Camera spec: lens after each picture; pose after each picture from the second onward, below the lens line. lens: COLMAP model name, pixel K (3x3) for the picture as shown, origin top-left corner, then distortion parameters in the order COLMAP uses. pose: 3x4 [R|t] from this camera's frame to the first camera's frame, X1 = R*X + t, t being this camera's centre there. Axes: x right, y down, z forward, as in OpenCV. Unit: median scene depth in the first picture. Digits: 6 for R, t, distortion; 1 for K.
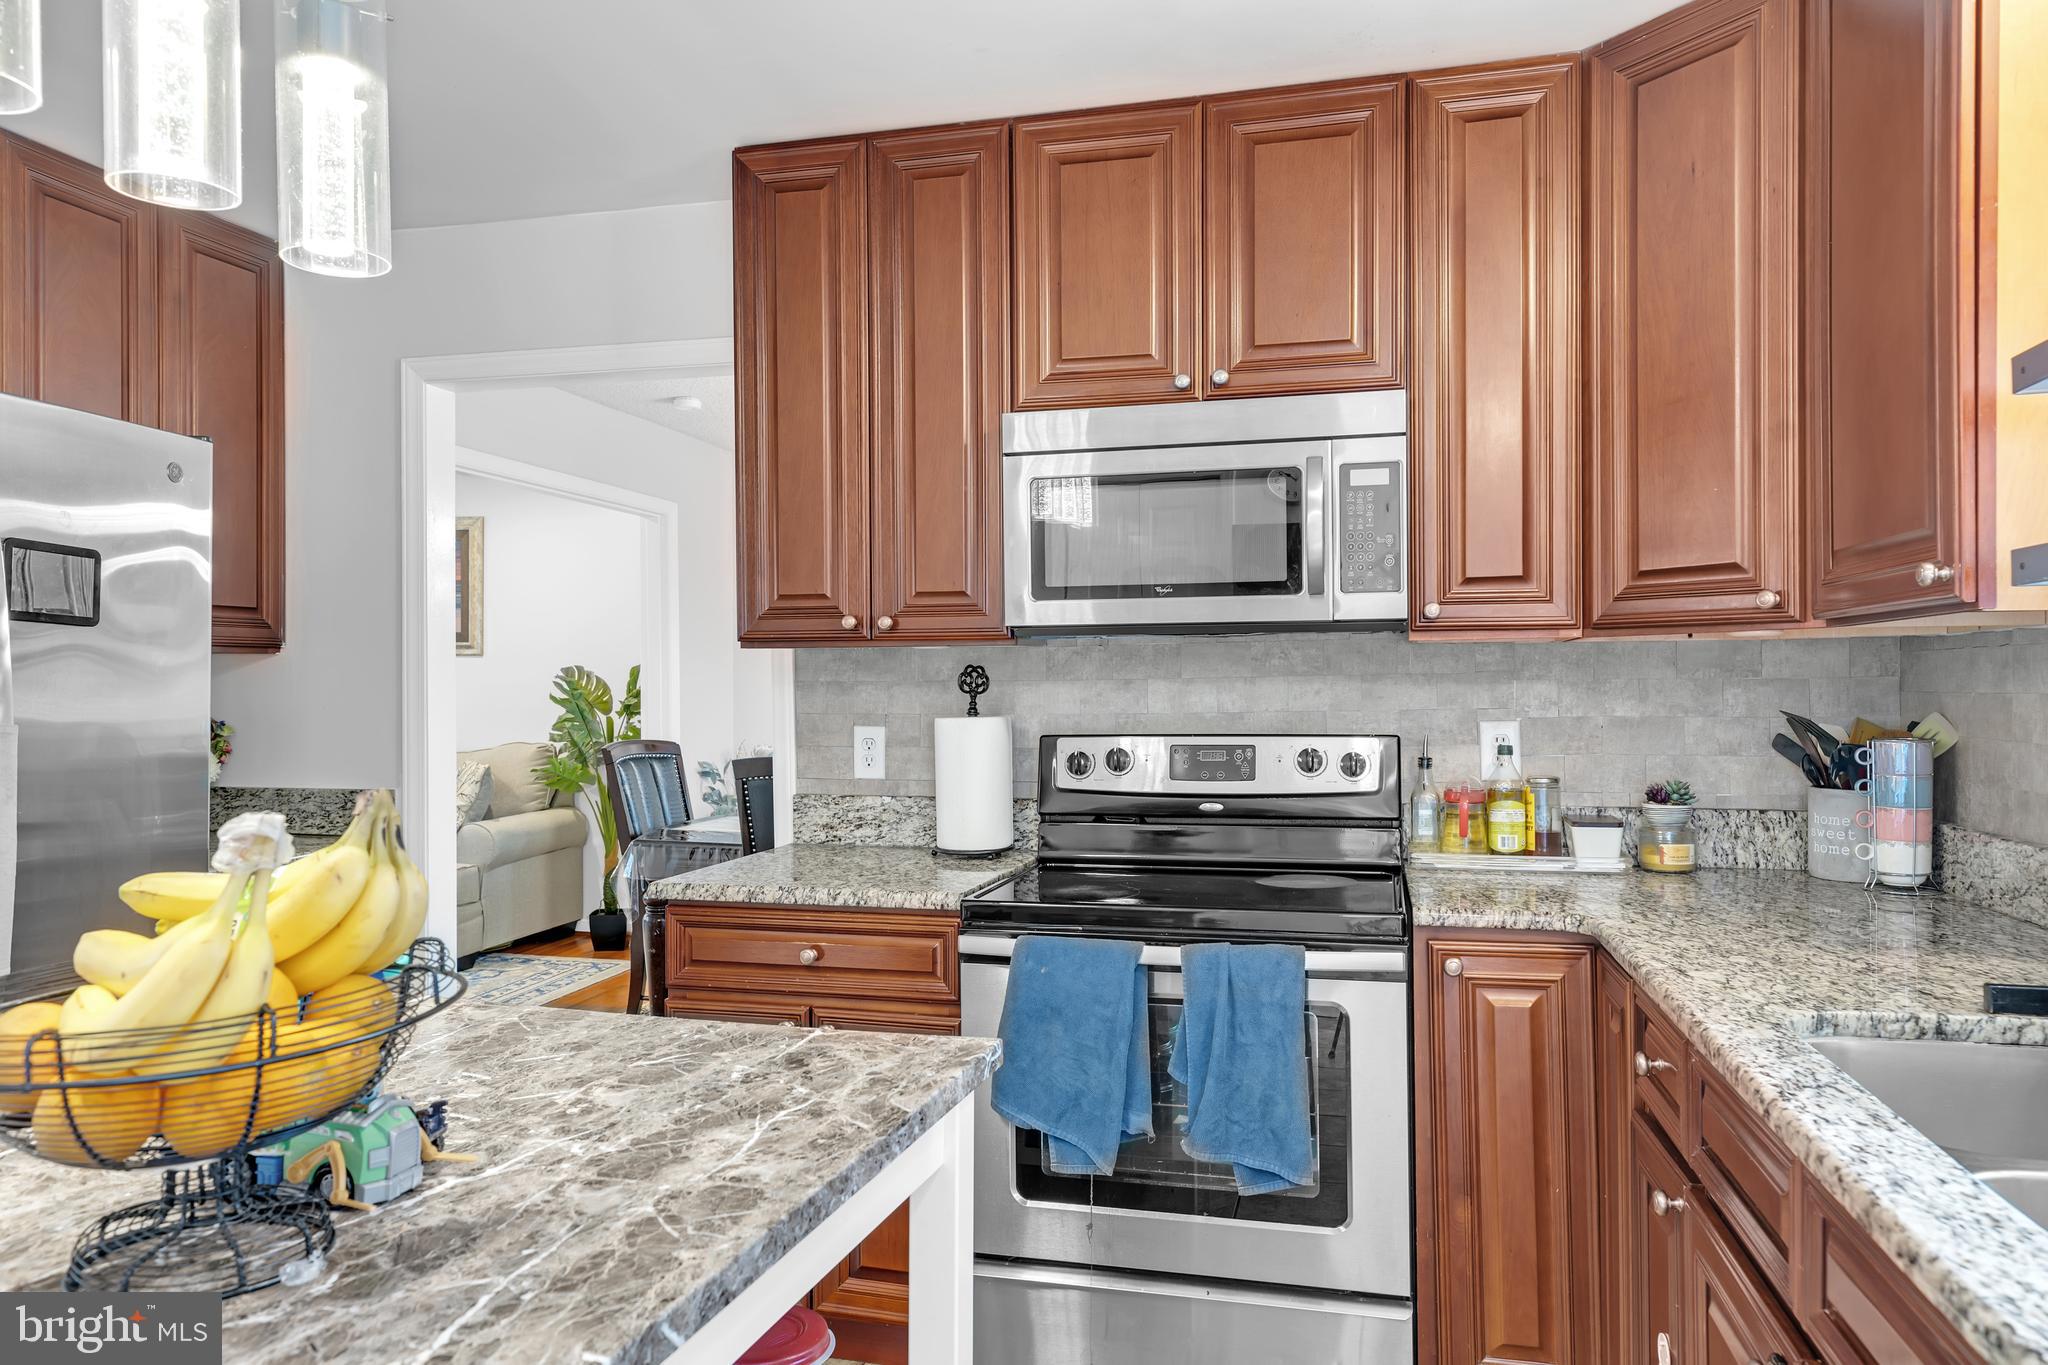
lens RADIAL K [[1342.9, 0, 1025.0], [0, 1342.9, 684.5], [0, 0, 1]] dist [0.004208, 0.000627]
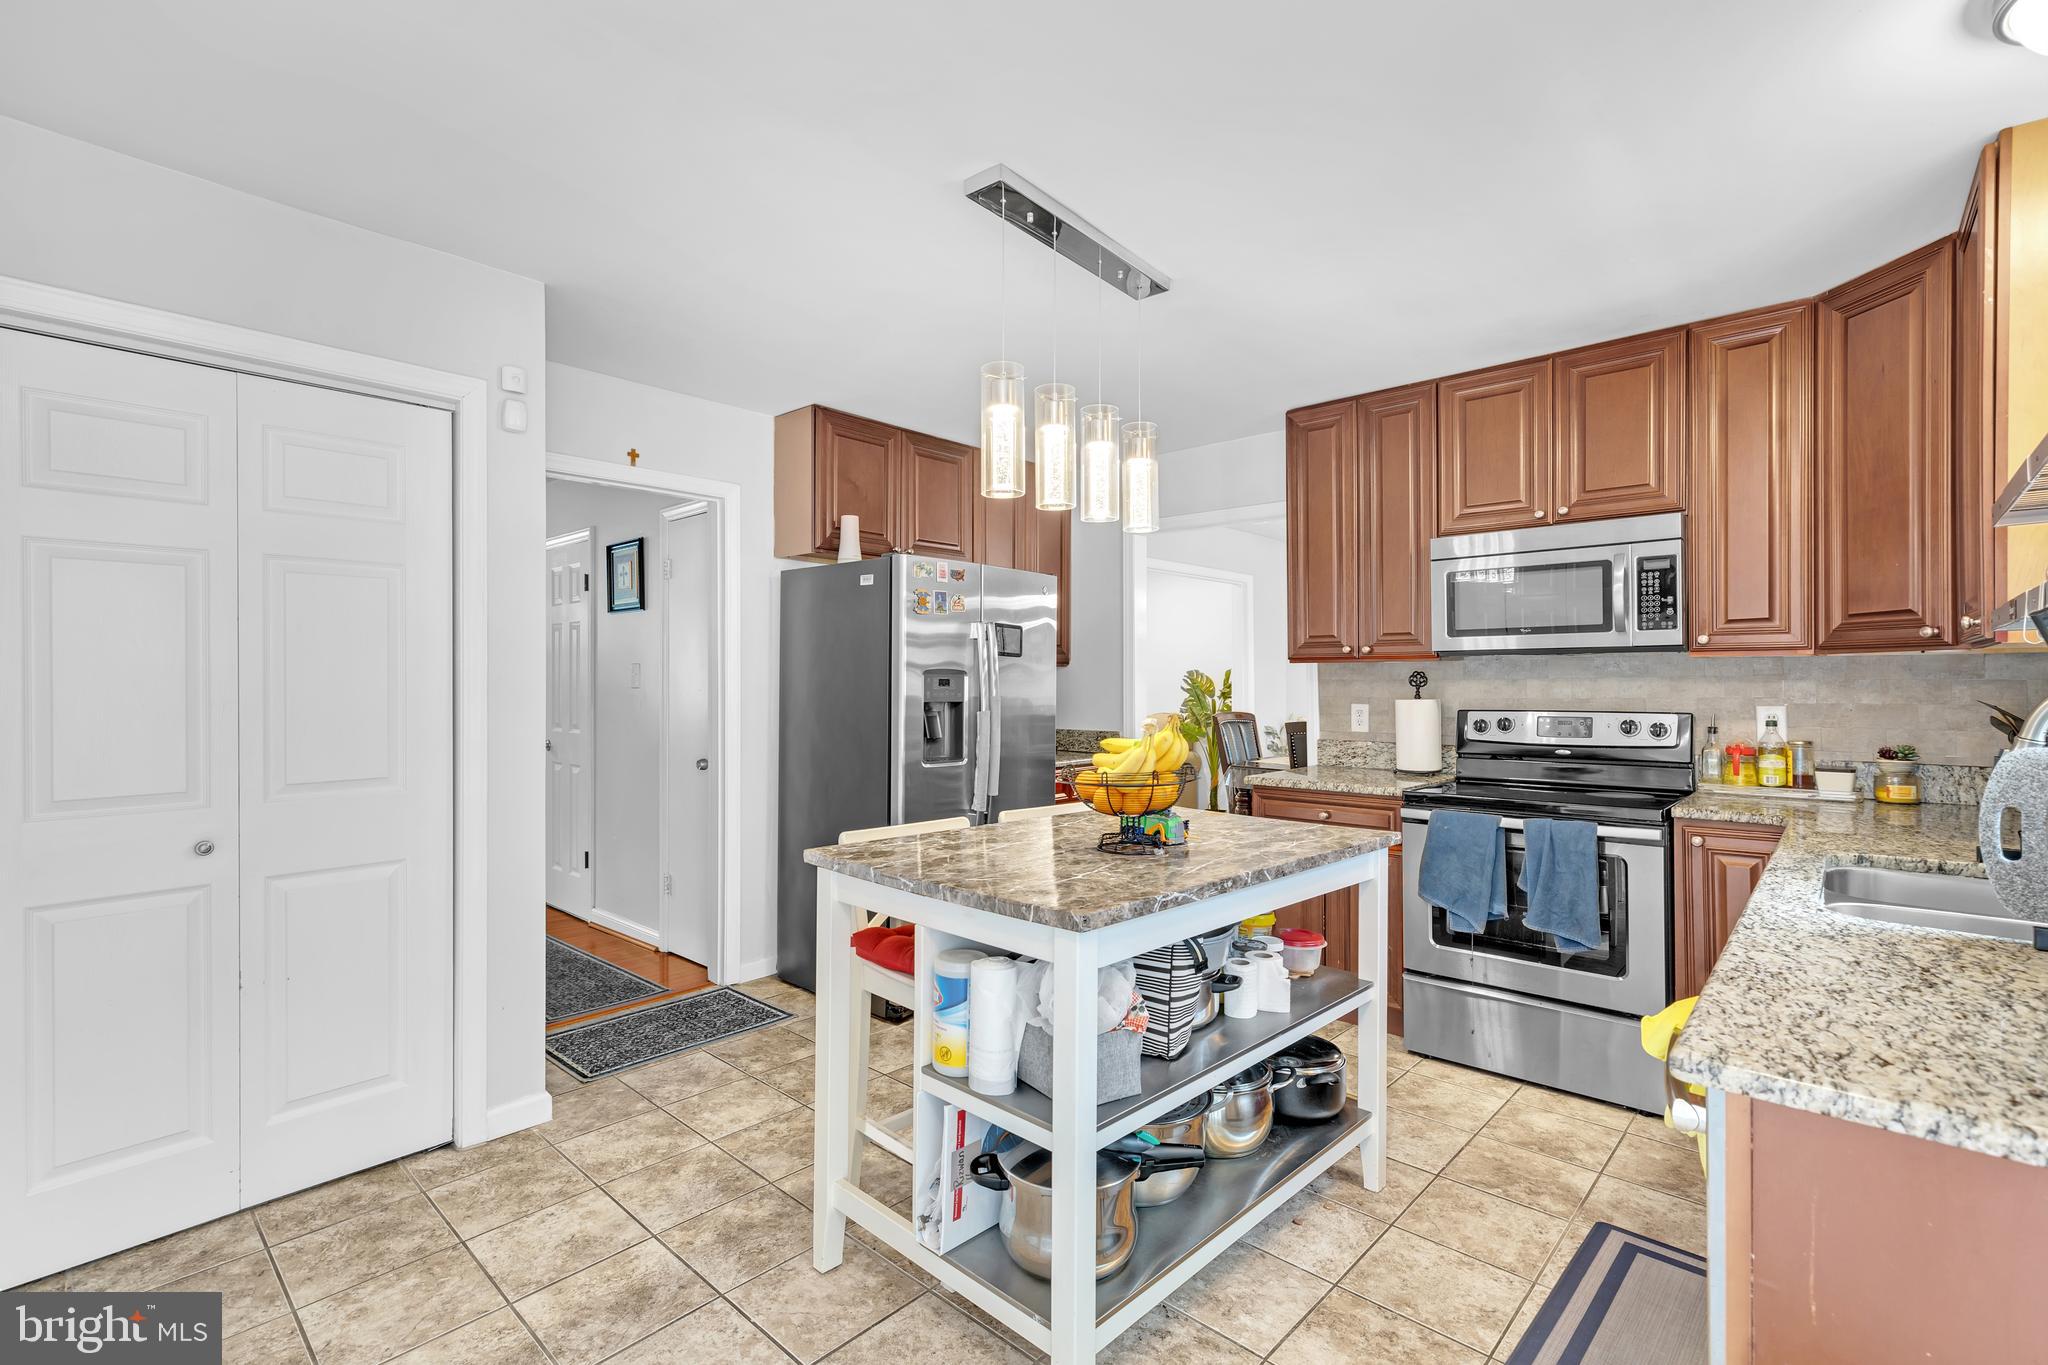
lens RADIAL K [[926.4, 0, 1019.8], [0, 926.4, 677.3], [0, 0, 1]] dist [0.004416, -0.000426]
pose [[0.880975, 0.001048, -0.473162, 0.088100], [-0.002456, 0.999994, -0.002358, -0.001794], [0.473157, 0.003240, 0.880972, -0.409120]]
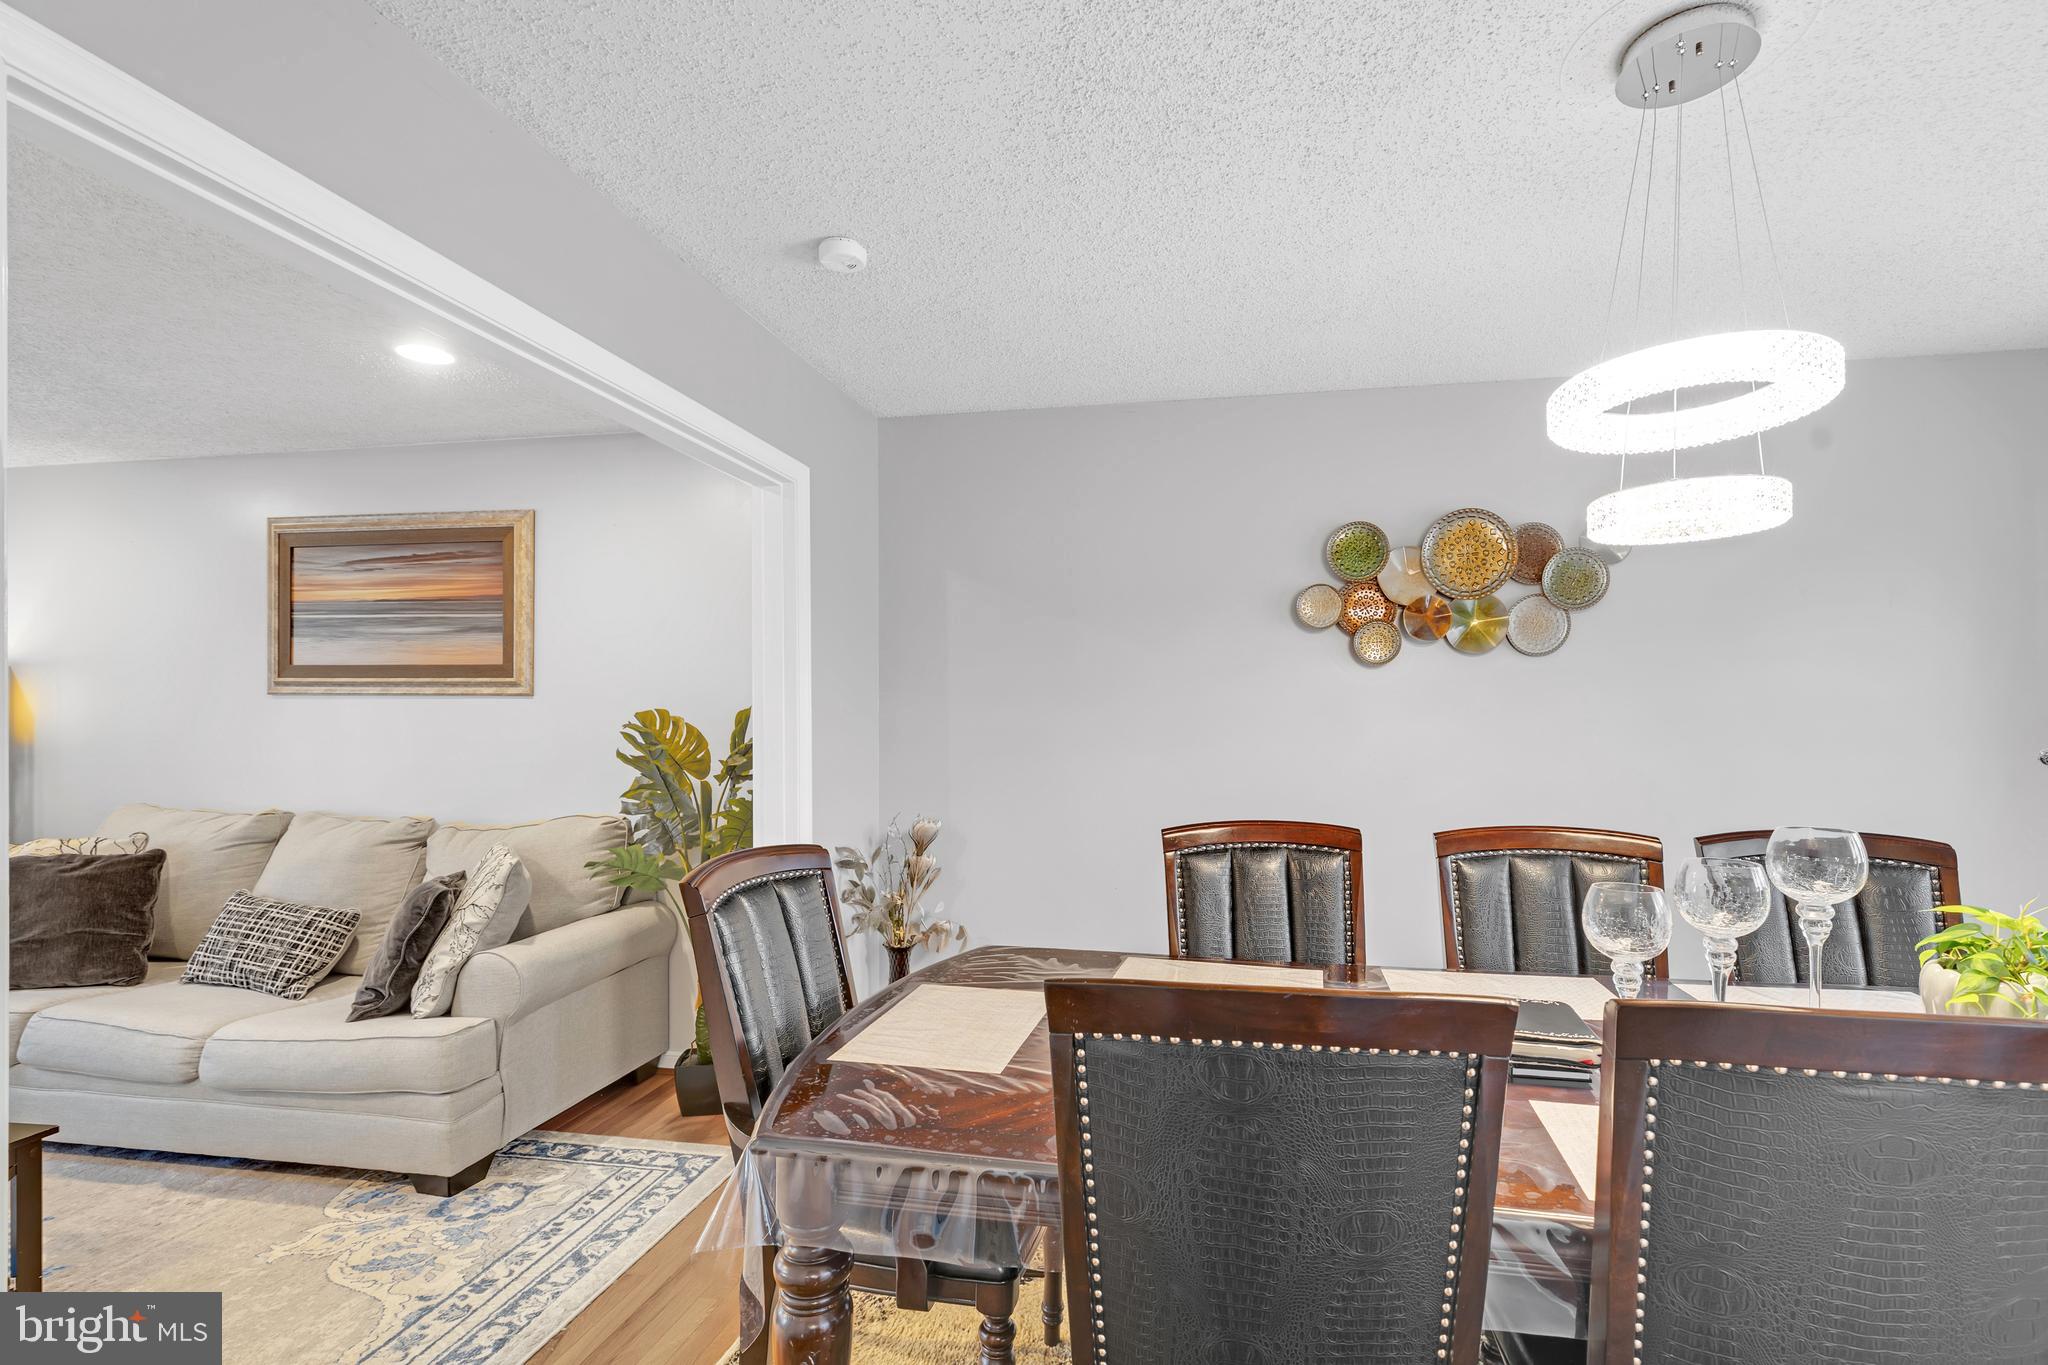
lens RADIAL K [[926.4, 0, 1073.4], [0, 926.4, 722.0], [0, 0, 1]] dist [0.004416, -0.000426]
pose [[0.997641, 0.000395, 0.068647, -0.341266], [-0.000185, 0.999995, -0.003071, -0.013436], [-0.068647, 0.003051, 0.997636, 1.139612]]
